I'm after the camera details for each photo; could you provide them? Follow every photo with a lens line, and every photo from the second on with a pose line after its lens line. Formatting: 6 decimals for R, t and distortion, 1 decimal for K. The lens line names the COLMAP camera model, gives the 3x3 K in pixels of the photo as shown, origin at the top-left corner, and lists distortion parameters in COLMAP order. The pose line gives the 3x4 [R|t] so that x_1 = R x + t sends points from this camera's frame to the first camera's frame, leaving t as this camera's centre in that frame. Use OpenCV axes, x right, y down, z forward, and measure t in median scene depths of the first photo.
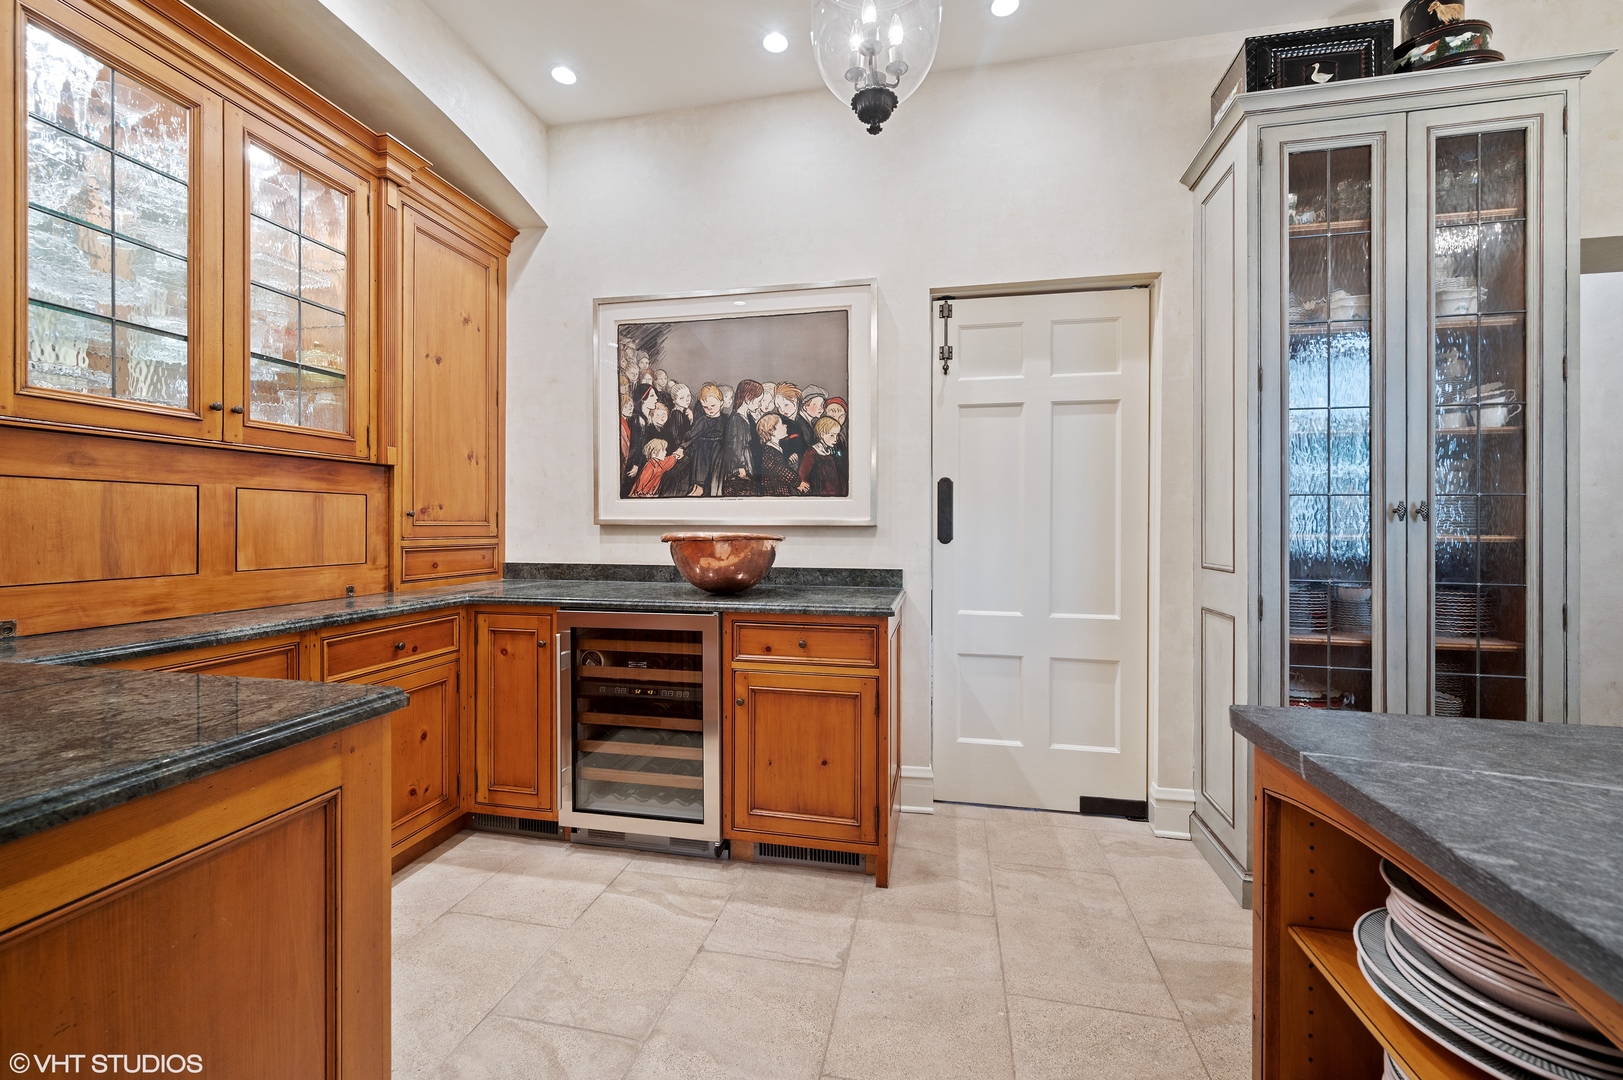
lens RADIAL K [[639.1, 0, 809.9], [0, 639.1, 531.0], [0, 0, 1]] dist [0.002288, 0.000169]
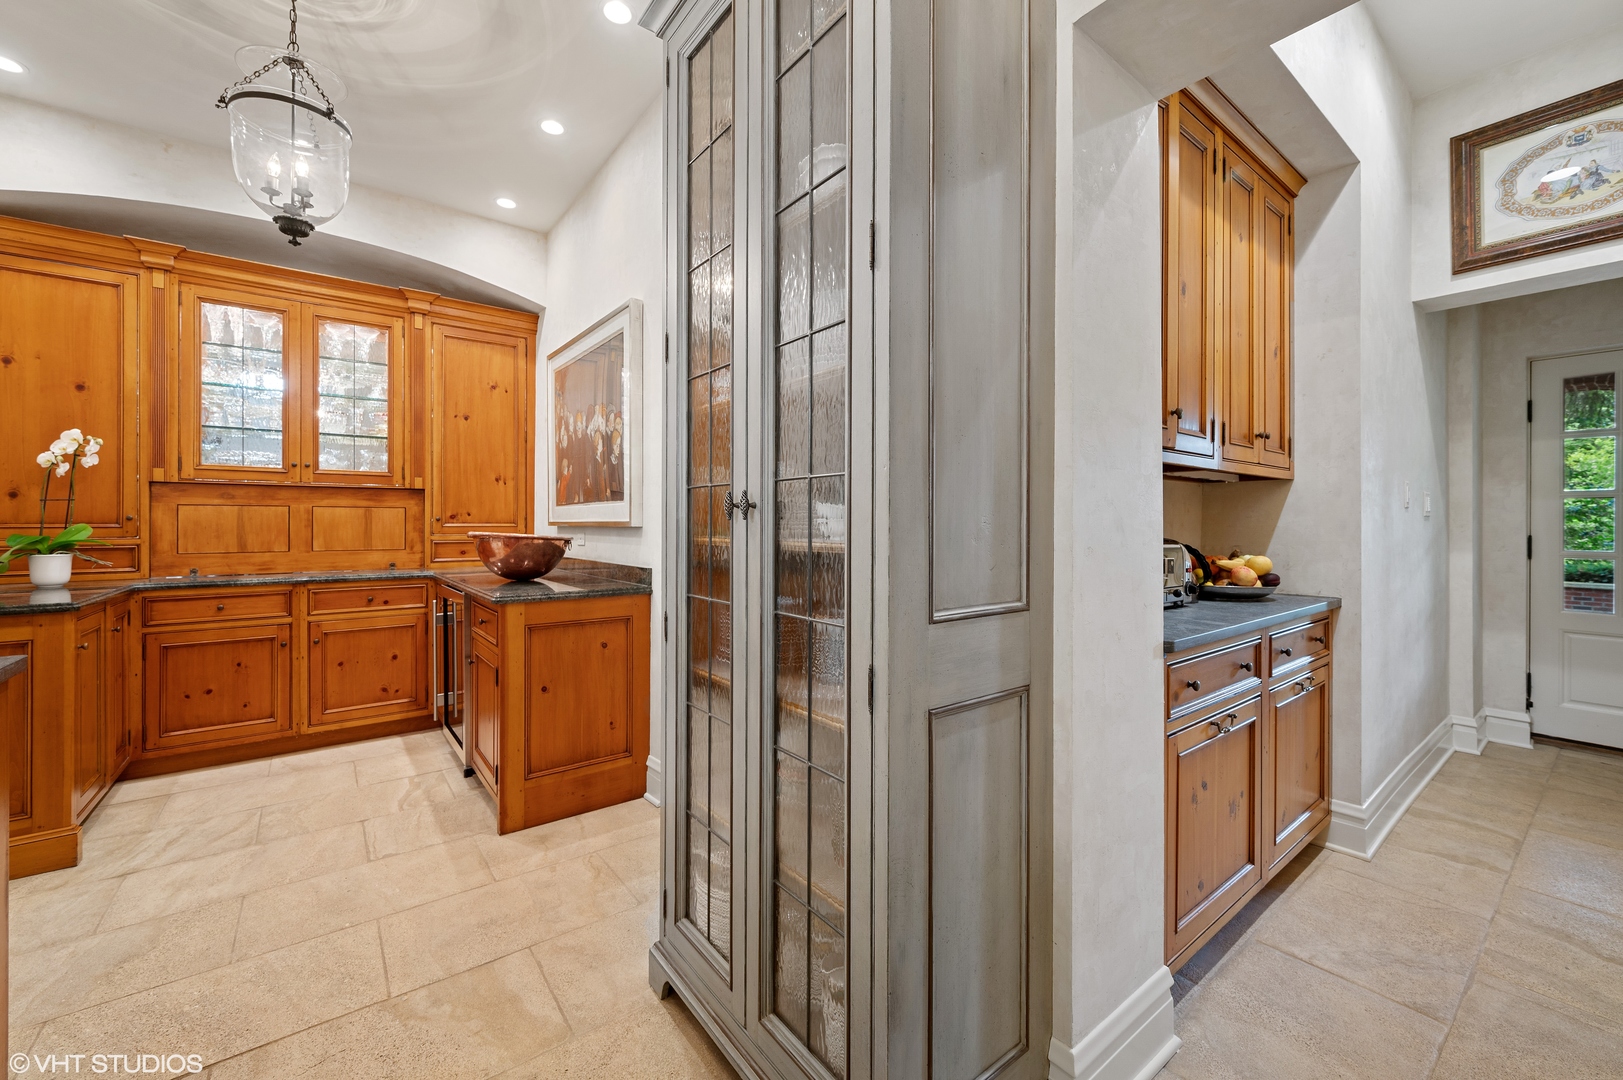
lens RADIAL K [[639.1, 0, 809.9], [0, 639.1, 529.5], [0, 0, 1]] dist [0.002288, 0.000169]
pose [[0.763582, 0.003204, -0.645703, 1.322361], [-0.004521, 0.999990, -0.000384, -0.005617], [0.645695, 0.003212, 0.763589, 0.473571]]
